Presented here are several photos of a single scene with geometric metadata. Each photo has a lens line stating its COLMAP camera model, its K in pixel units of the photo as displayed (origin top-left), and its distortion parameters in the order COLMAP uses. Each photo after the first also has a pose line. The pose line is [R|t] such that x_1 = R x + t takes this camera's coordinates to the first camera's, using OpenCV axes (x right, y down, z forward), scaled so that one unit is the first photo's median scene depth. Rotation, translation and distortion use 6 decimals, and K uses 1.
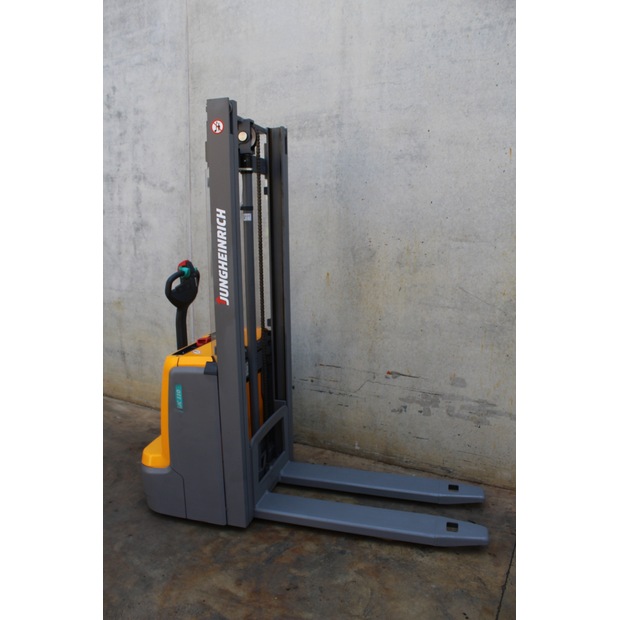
lens RADIAL K [[538.4, 0, 313.7], [0, 538.4, 310.5], [0, 0, 1]] dist [-0.164743, 0.166170]
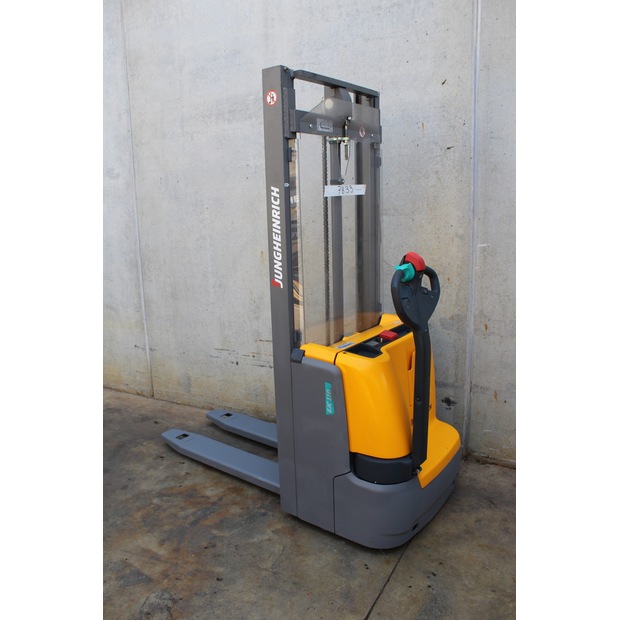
lens RADIAL K [[538.4, 0, 322.3], [0, 538.4, 314.1], [0, 0, 1]] dist [-0.164743, 0.166170]
pose [[0.999439, -0.031991, 0.009896, 0.144488], [0.031606, 0.998821, 0.036843, 0.018876], [-0.011063, -0.036510, 0.999272, -0.040850]]
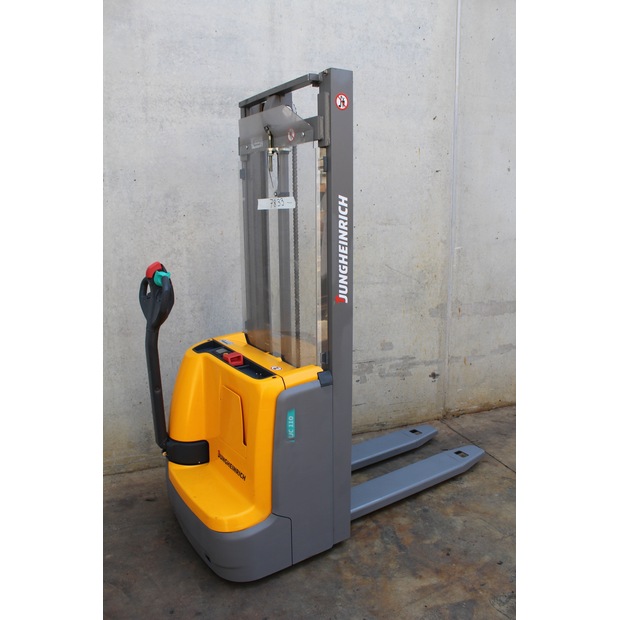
lens RADIAL K [[538.4, 0, 299.7], [0, 538.4, 311.1], [0, 0, 1]] dist [-0.164743, 0.166170]
pose [[0.631909, -0.151863, 0.760019, -0.736293], [0.130026, 0.987489, 0.089207, -0.071402], [-0.764058, 0.042451, 0.643750, 0.392165]]
